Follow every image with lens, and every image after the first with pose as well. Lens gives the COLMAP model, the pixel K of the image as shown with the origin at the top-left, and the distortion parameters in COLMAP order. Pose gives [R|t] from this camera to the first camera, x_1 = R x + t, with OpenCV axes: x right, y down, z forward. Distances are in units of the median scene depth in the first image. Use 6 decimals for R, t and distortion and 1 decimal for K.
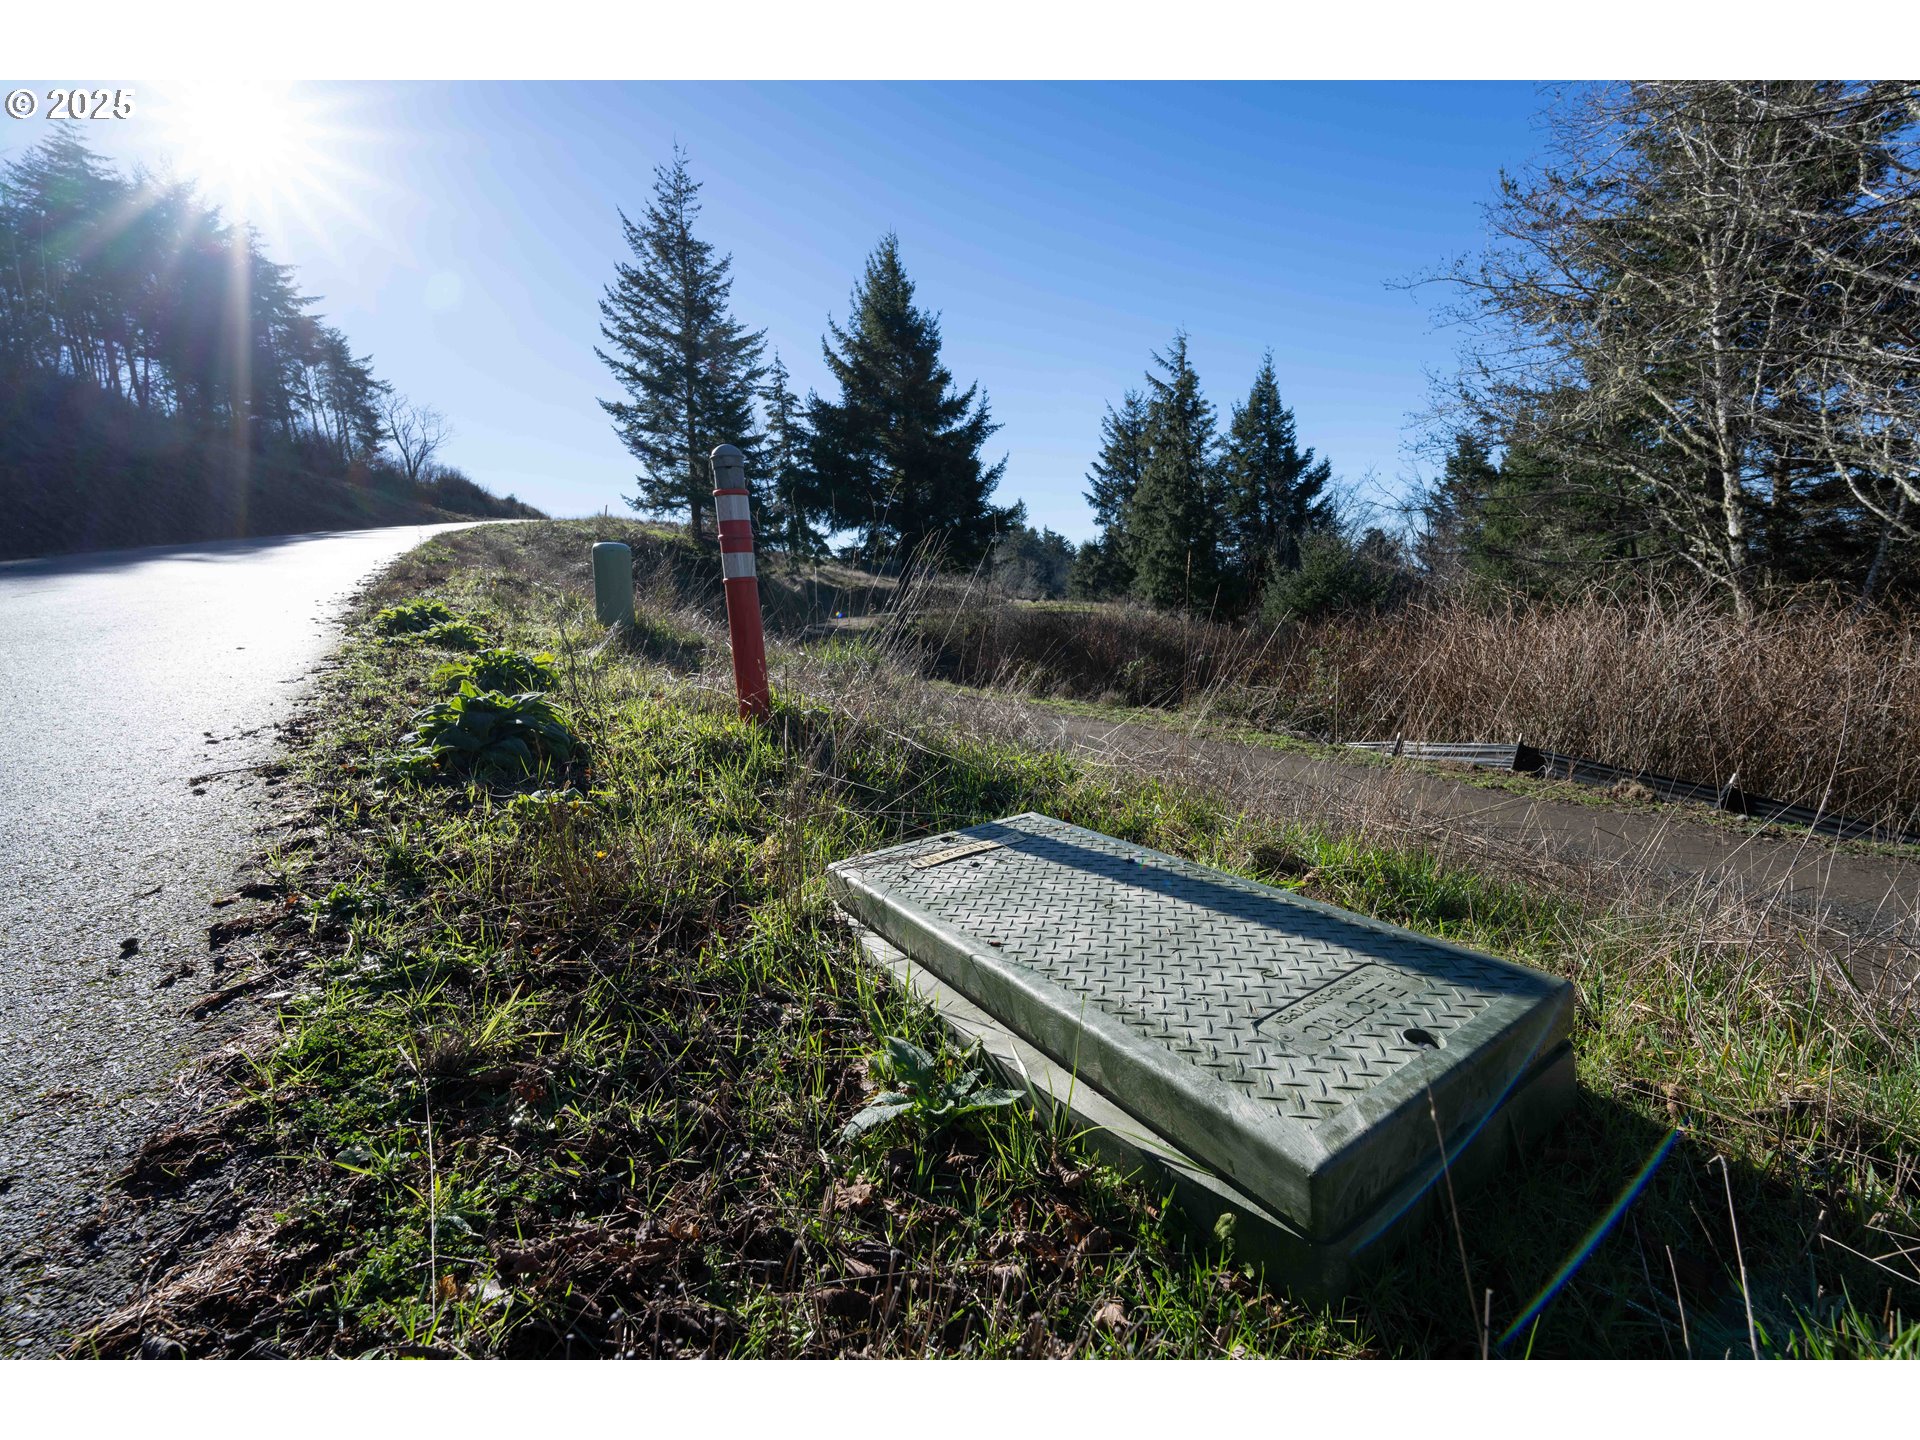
lens RADIAL K [[783.6, 0, 960.0], [0, 783.6, 720.0], [0, 0, 1]] dist [-0.001705, -0.005627]
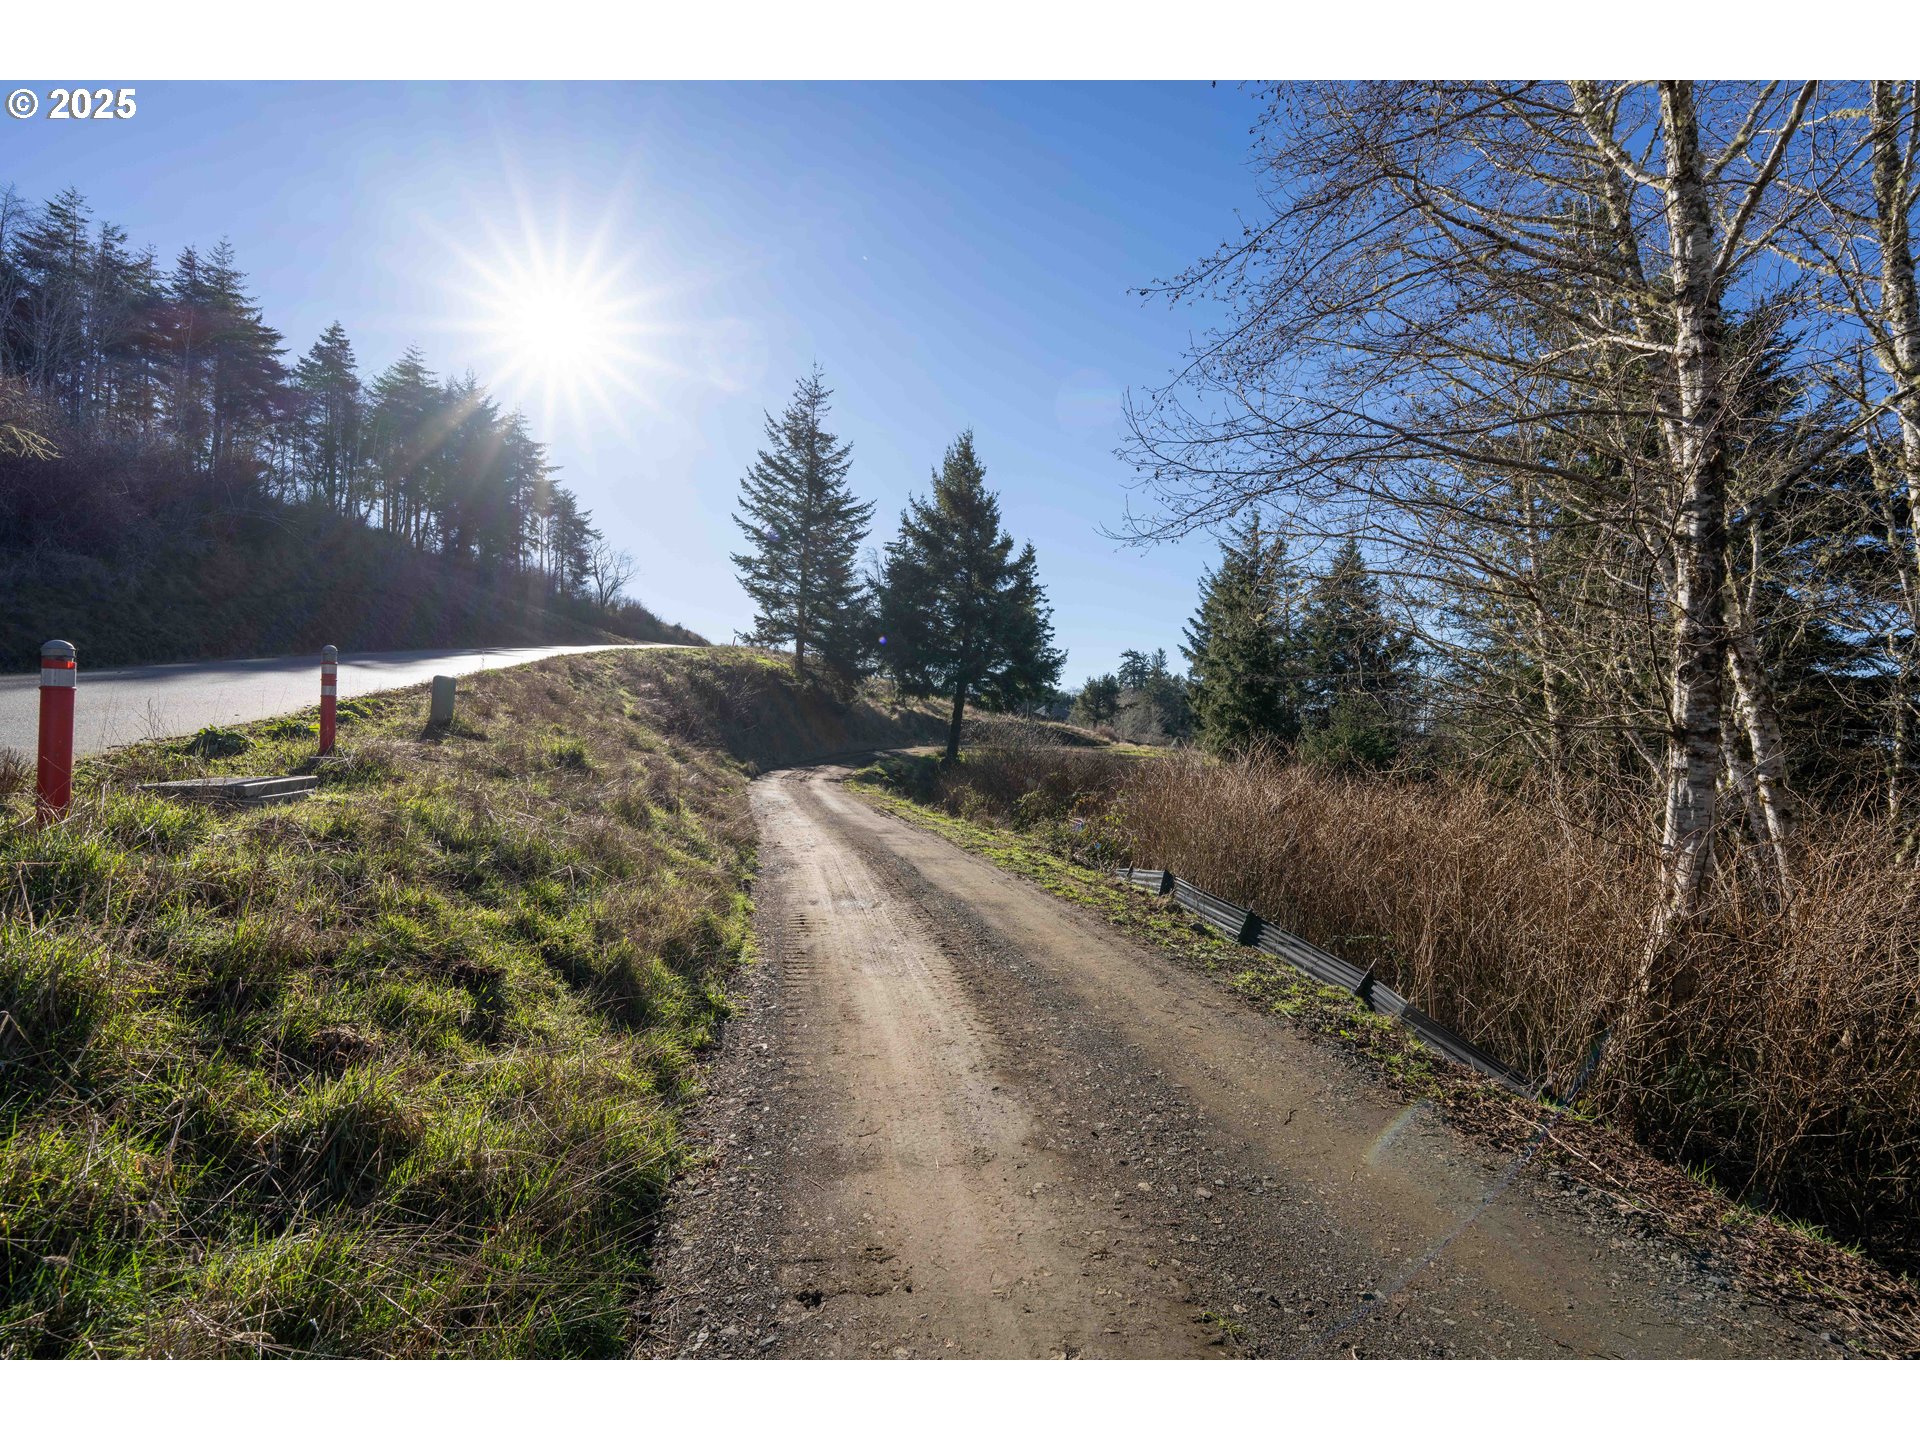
lens RADIAL K [[783.6, 0, 960.0], [0, 783.6, 720.0], [0, 0, 1]] dist [-0.001705, -0.005627]
pose [[0.978669, 0.067651, -0.193984, 0.137891], [-0.099876, 0.981809, -0.161482, 0.007458], [0.179531, 0.177411, 0.967623, -0.071424]]
